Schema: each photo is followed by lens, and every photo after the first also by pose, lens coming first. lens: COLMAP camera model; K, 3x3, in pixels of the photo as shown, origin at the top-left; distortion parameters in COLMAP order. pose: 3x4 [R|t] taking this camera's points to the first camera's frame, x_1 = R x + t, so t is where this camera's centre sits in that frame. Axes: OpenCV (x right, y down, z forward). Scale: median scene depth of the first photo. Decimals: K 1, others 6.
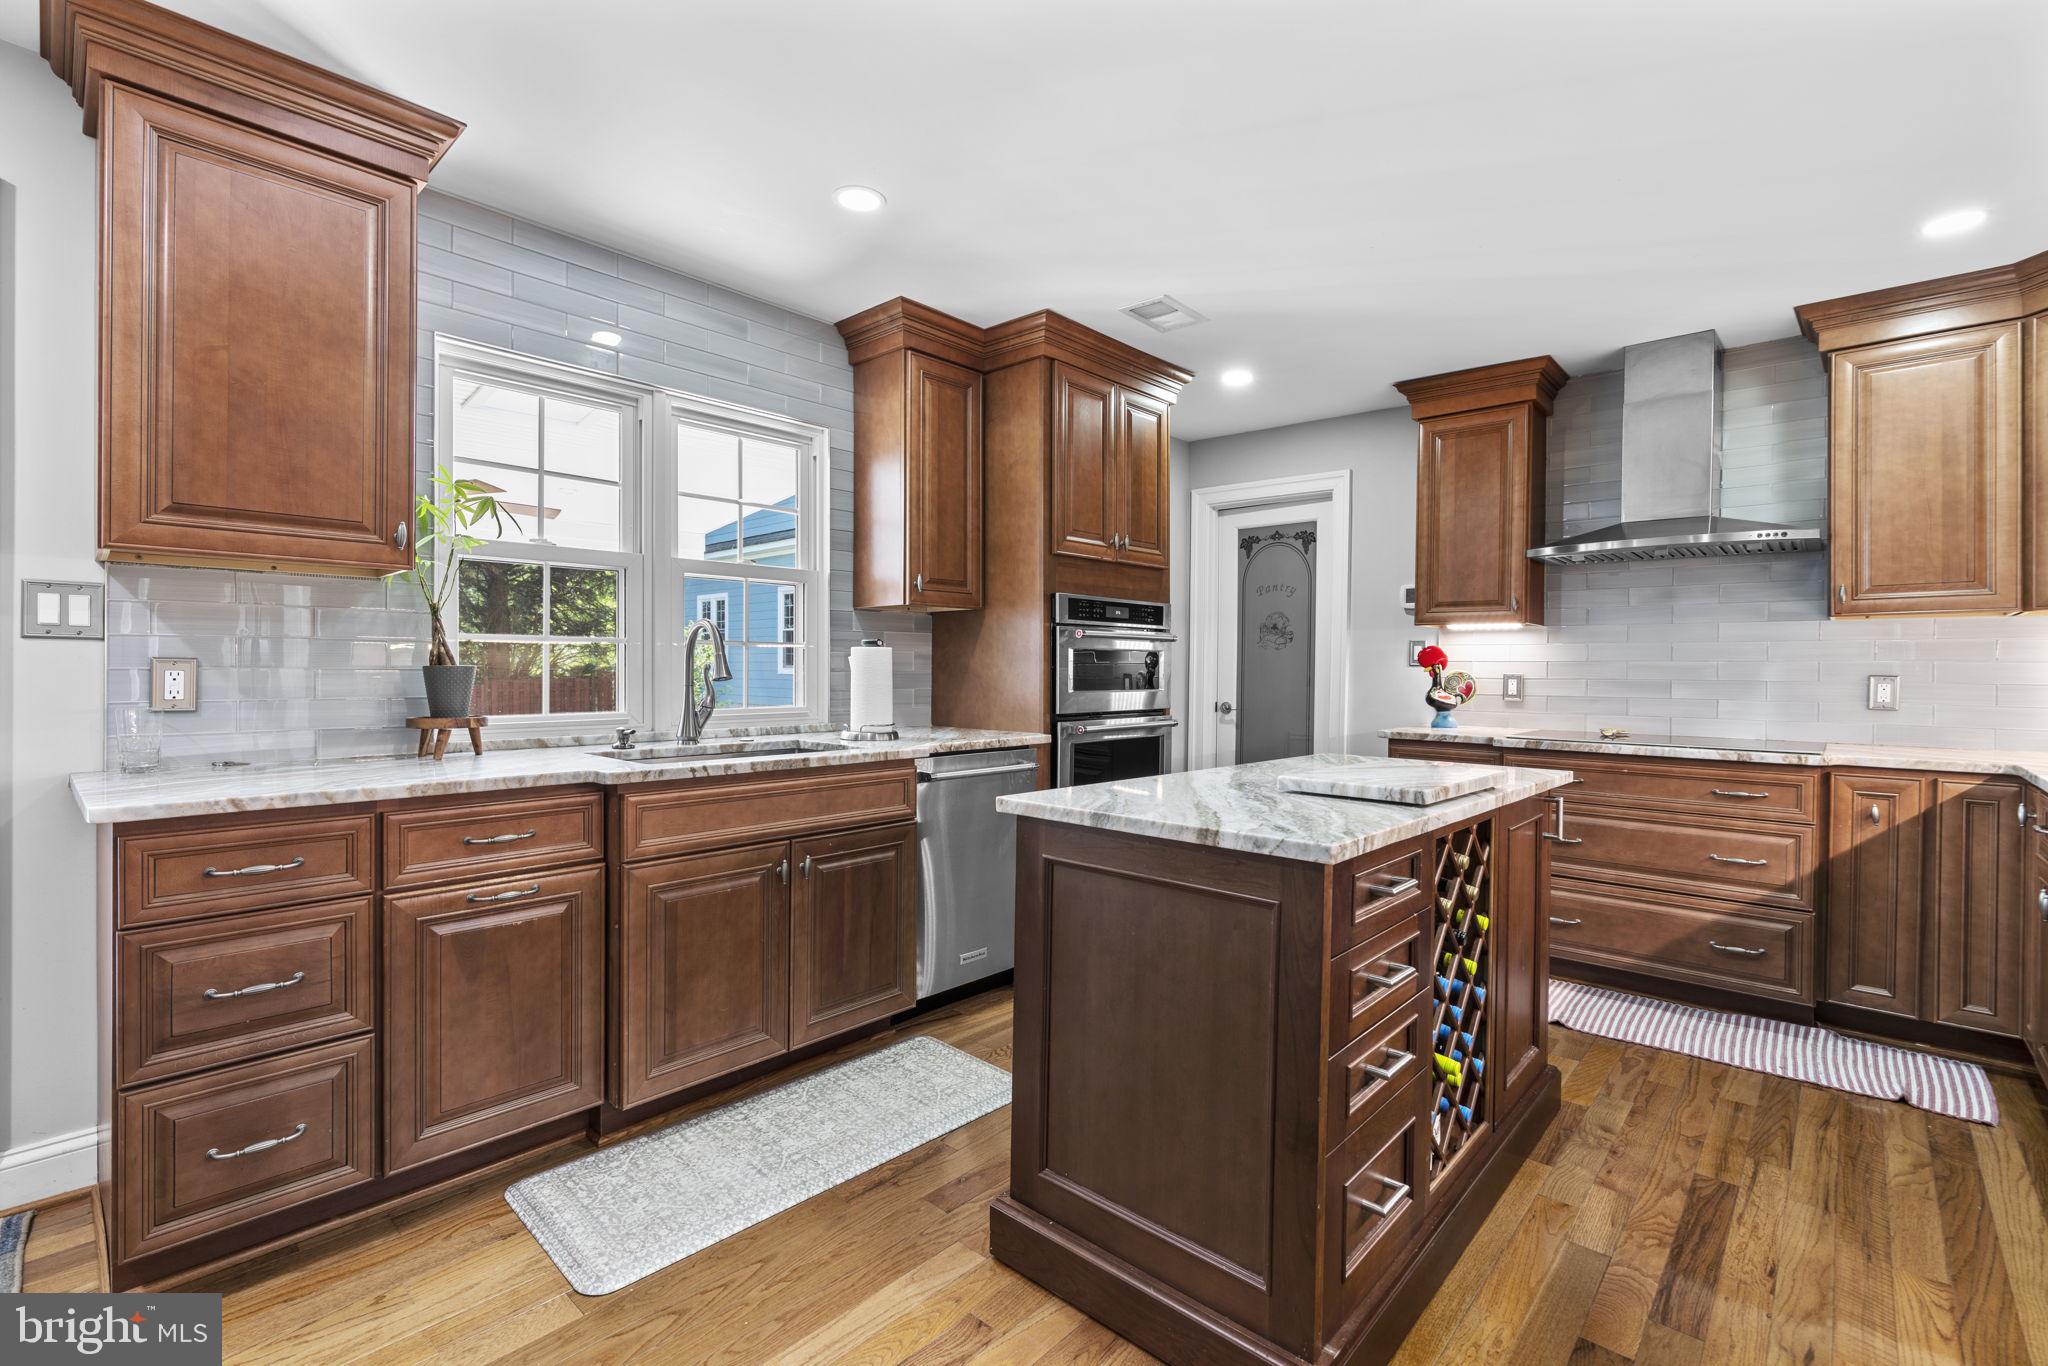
lens RADIAL K [[928.1, 0, 1010.8], [0, 928.1, 674.2], [0, 0, 1]] dist [-0.013620, 0.005452]
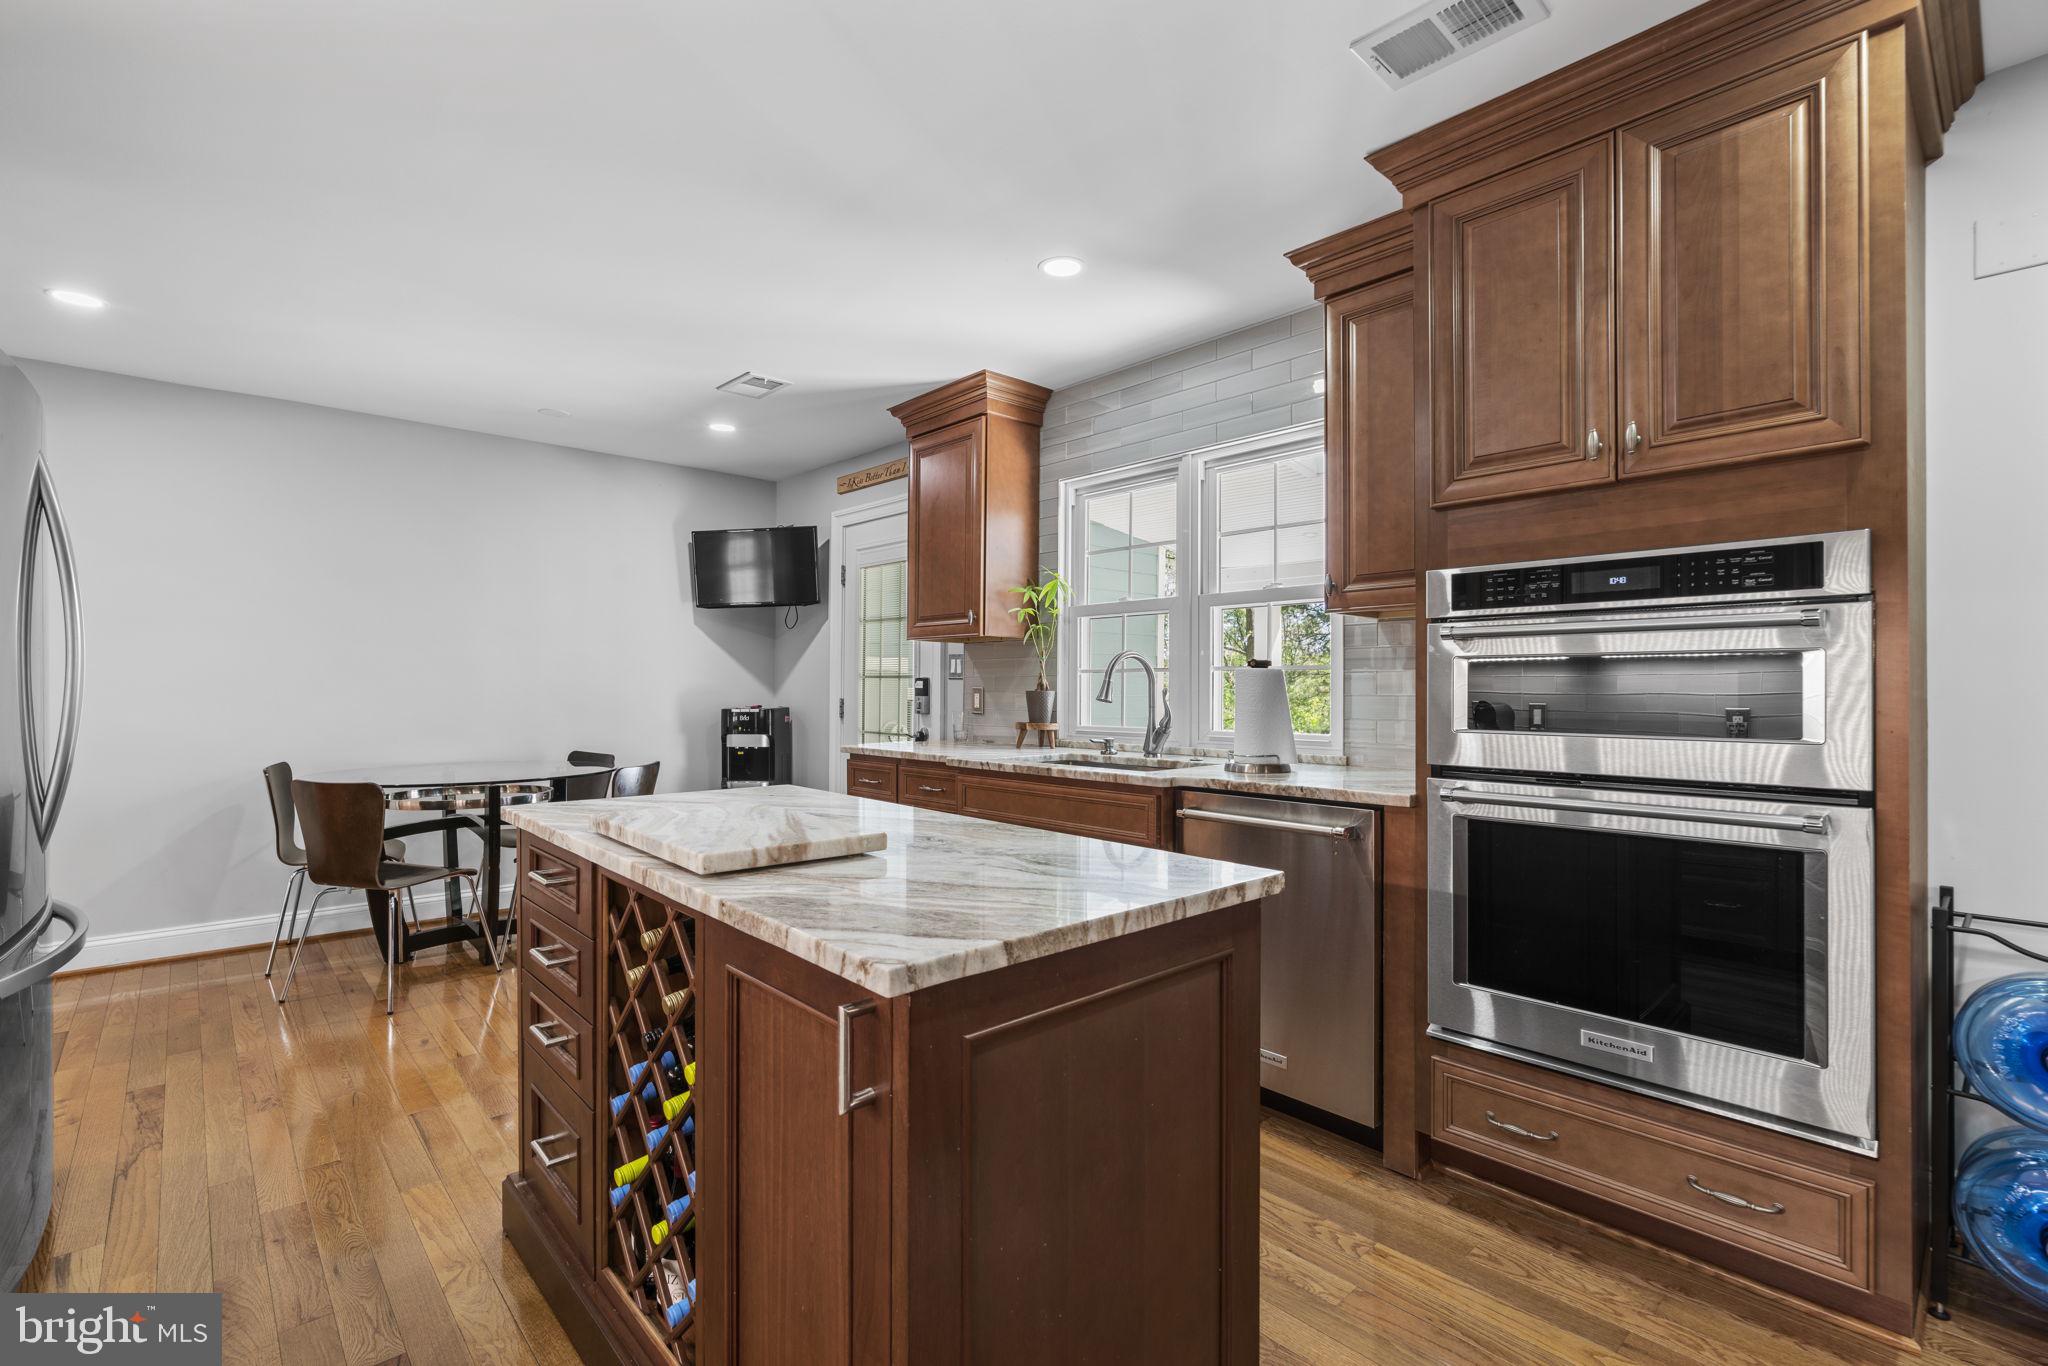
lens RADIAL K [[928.1, 0, 1024.5], [0, 928.1, 685.0], [0, 0, 1]] dist [-0.013620, 0.005452]
pose [[-0.083614, -0.011925, -0.996427, 0.780132], [-0.009923, 0.999889, -0.011134, -0.000835], [0.996449, 0.008957, -0.083723, 0.876445]]
